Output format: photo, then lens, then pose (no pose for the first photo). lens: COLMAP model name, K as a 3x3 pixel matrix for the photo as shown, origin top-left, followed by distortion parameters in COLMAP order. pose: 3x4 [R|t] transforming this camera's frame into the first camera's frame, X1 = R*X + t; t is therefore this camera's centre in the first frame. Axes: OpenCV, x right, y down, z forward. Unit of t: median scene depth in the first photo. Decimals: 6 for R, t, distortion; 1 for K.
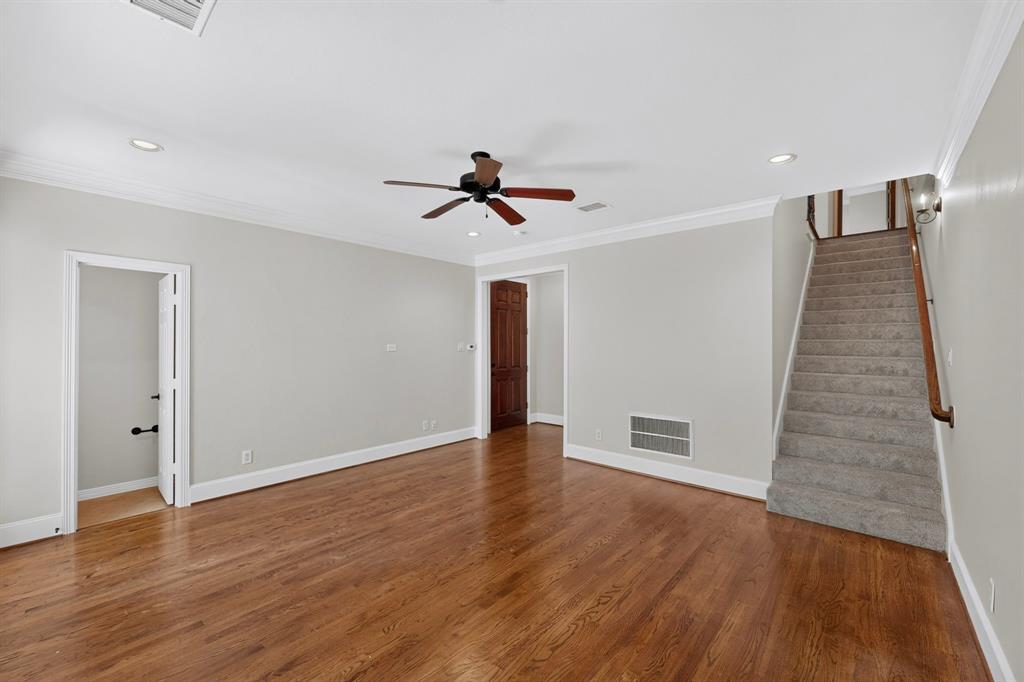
lens RADIAL K [[412.0, 0, 511.8], [0, 412.0, 342.4], [0, 0, 1]] dist [-0.013642, -0.000094]
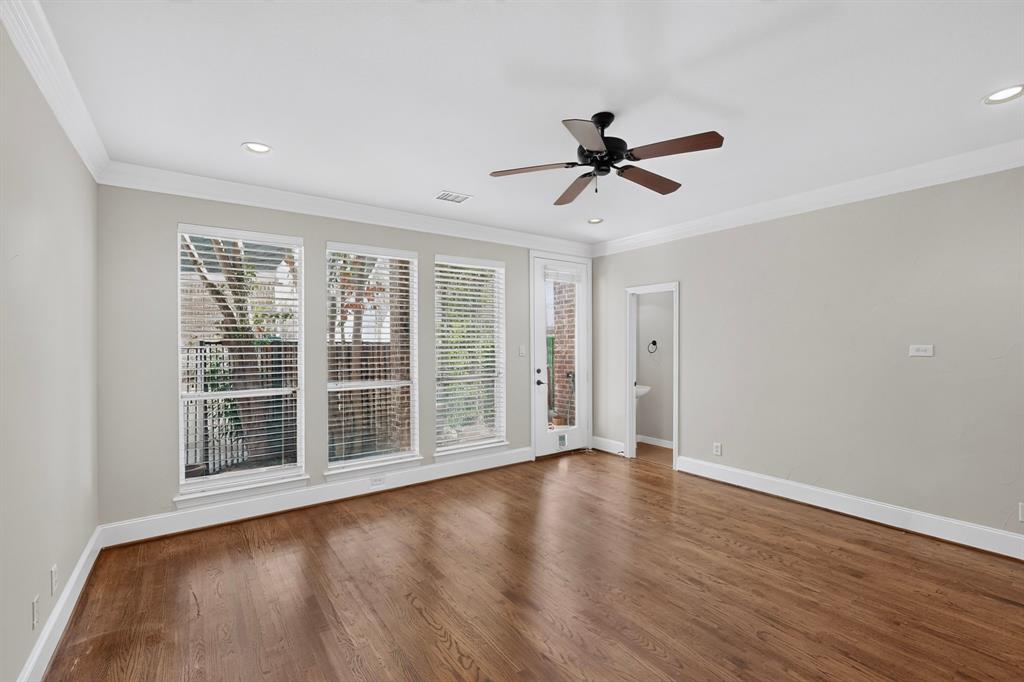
lens RADIAL K [[445.7, 0, 512.0], [0, 445.7, 343.0], [0, 0, 1]] dist [0.003334, 0.000539]
pose [[-0.229726, 0.003133, -0.973250, 0.648240], [0.009485, 0.999955, 0.000980, -0.004167], [0.973209, -0.009007, -0.229745, 0.788733]]
